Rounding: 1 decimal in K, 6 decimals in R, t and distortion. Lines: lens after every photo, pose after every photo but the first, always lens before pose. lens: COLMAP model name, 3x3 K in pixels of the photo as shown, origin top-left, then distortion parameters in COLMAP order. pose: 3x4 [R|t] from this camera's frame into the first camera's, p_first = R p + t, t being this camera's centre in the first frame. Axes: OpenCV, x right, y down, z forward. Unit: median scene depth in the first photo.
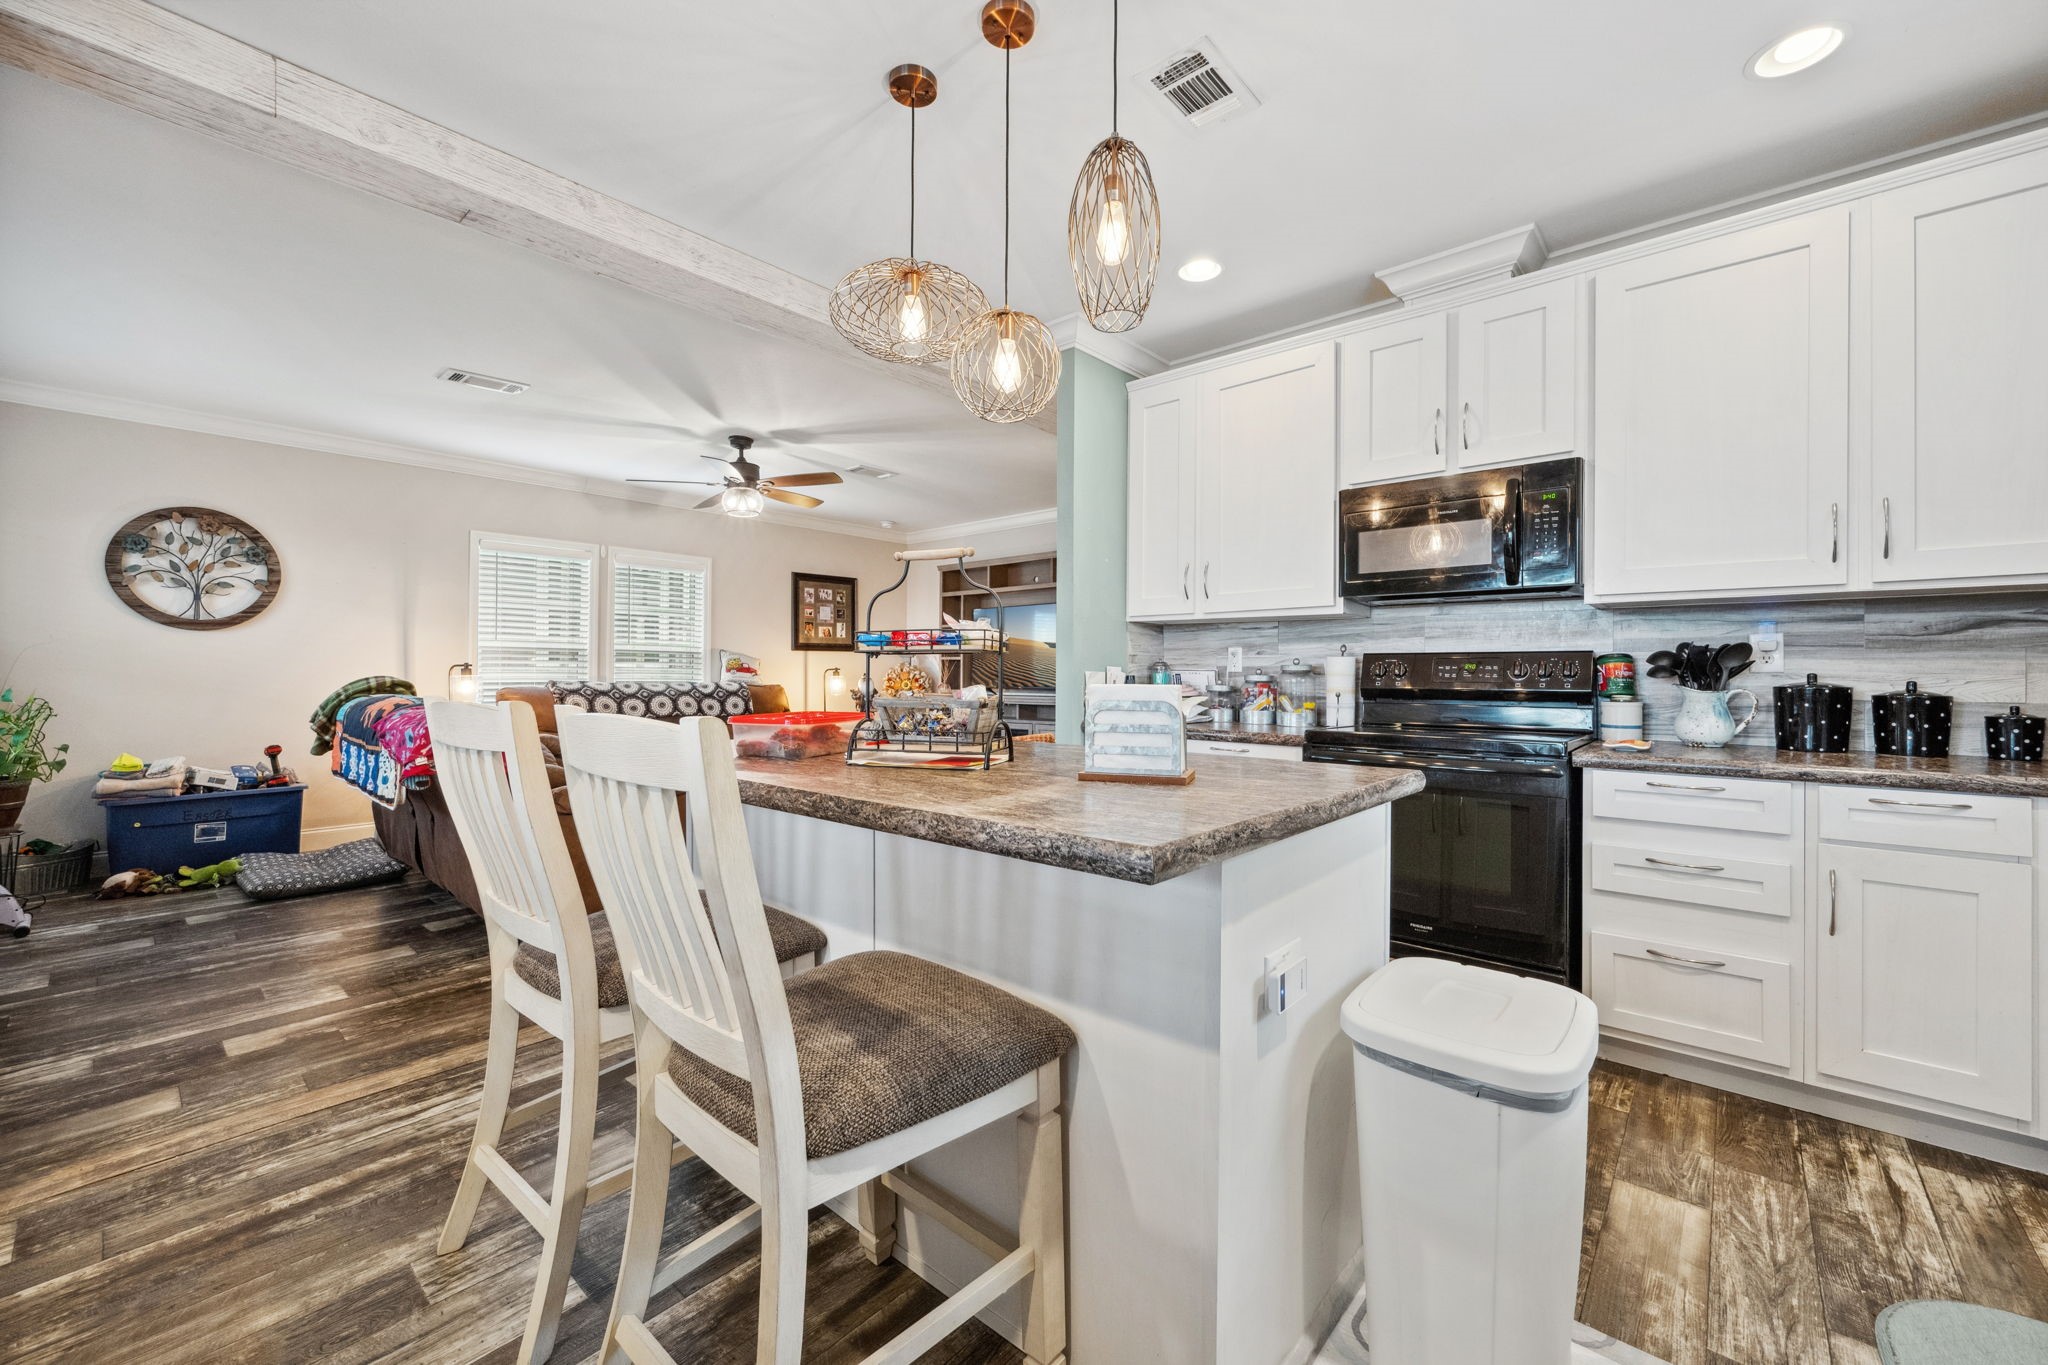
lens RADIAL K [[805.1, 0, 1022.9], [0, 805.1, 675.6], [0, 0, 1]] dist [-0.002258, -0.000205]
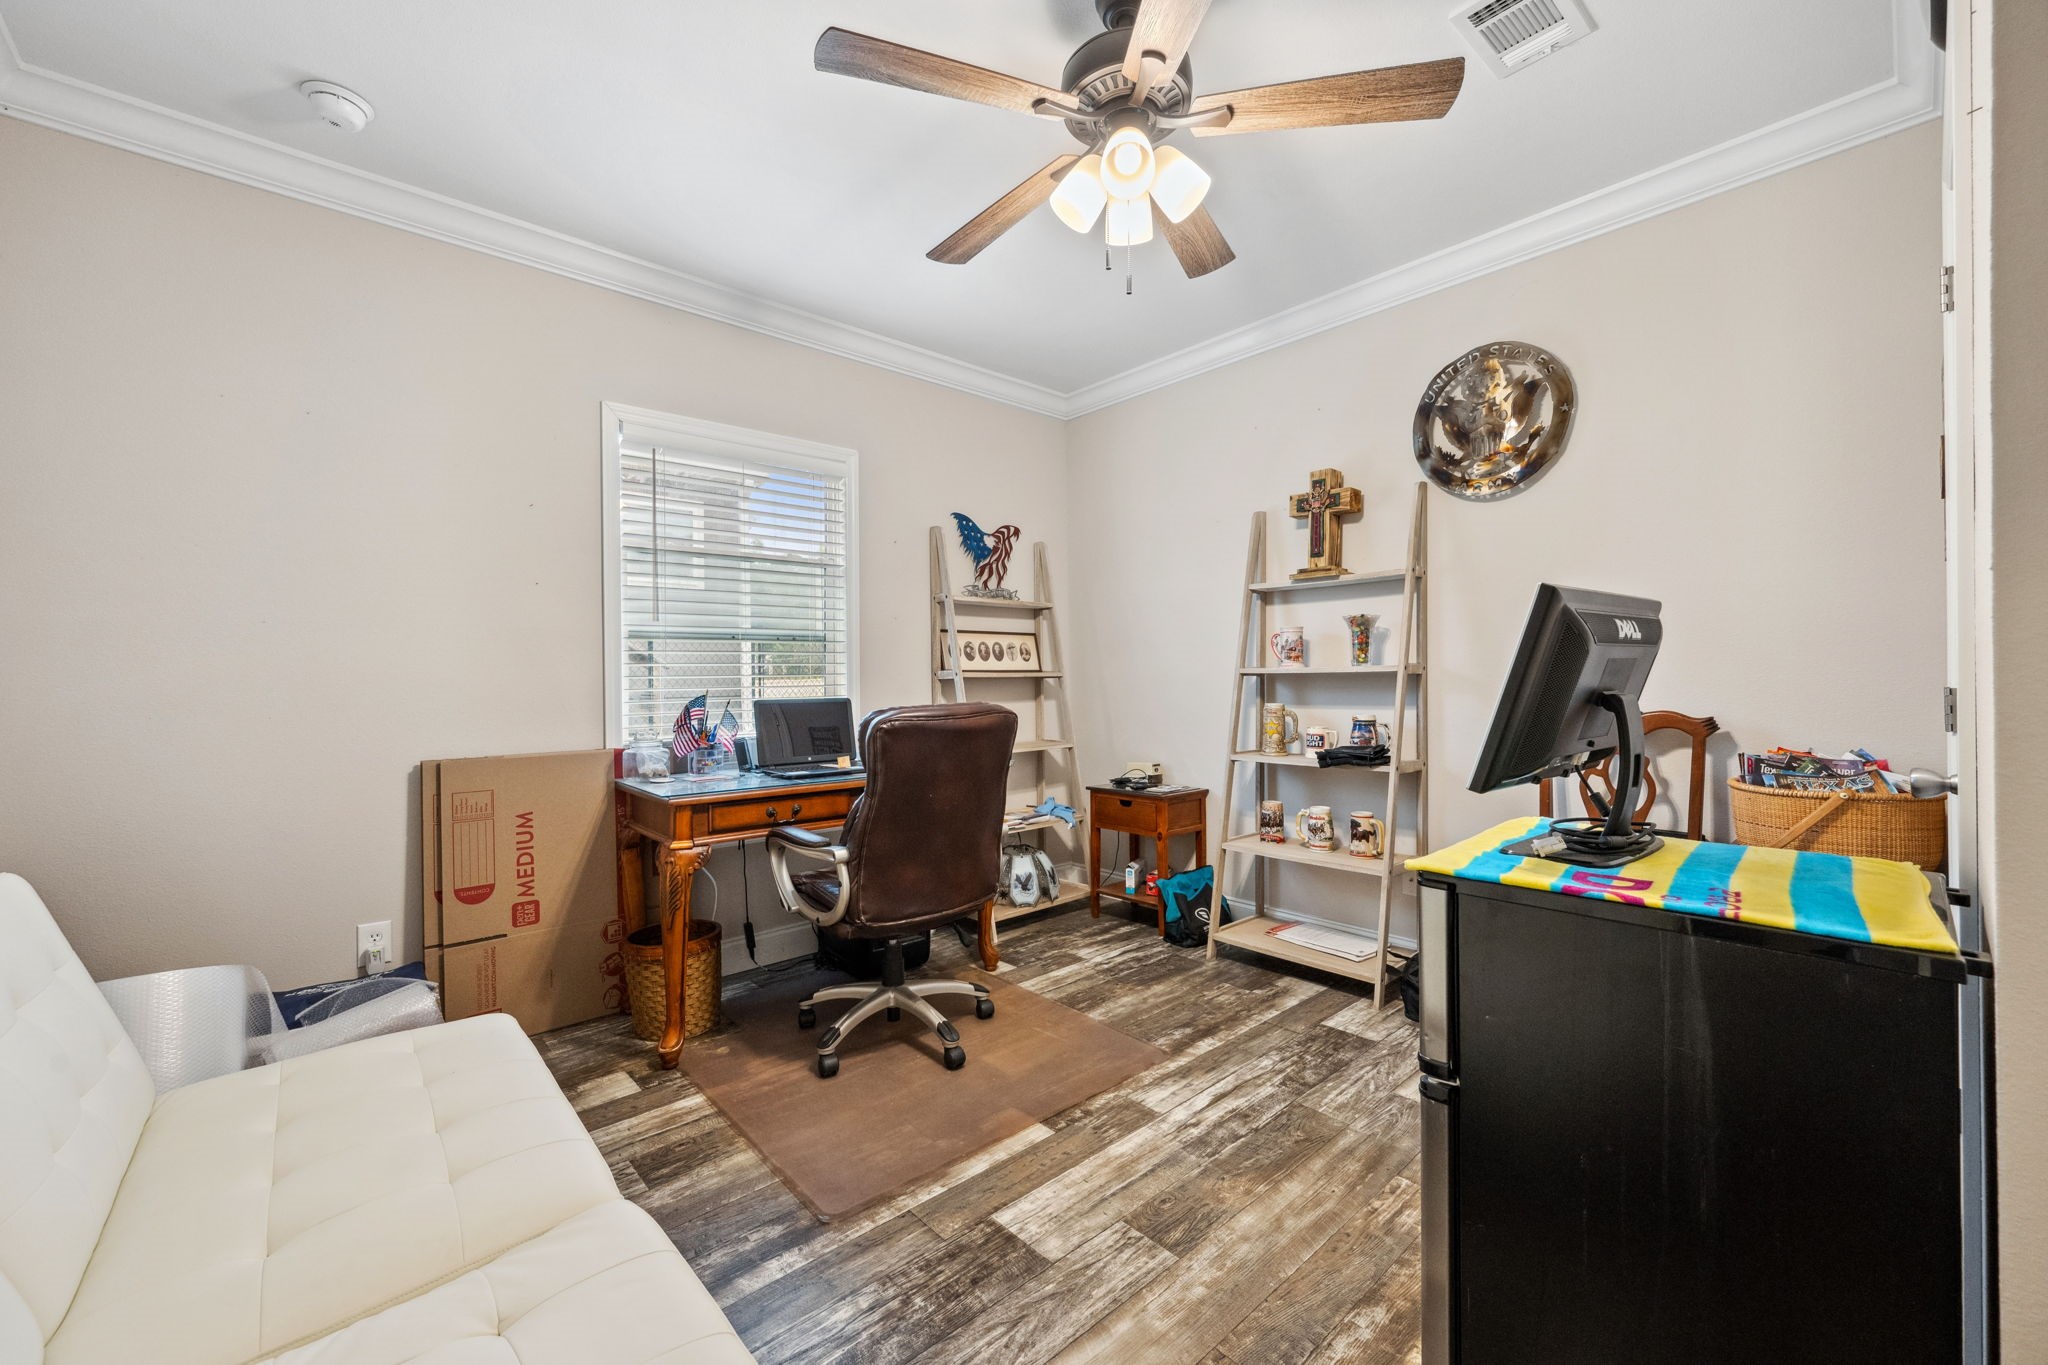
lens RADIAL K [[805.1, 0, 1023.5], [0, 805.1, 683.9], [0, 0, 1]] dist [-0.002258, -0.000205]
pose [[-0.991373, 0.025081, 0.128651, -0.755631], [0.025847, 0.999657, 0.004283, -0.015740], [-0.128500, 0.007571, -0.991681, 2.404754]]
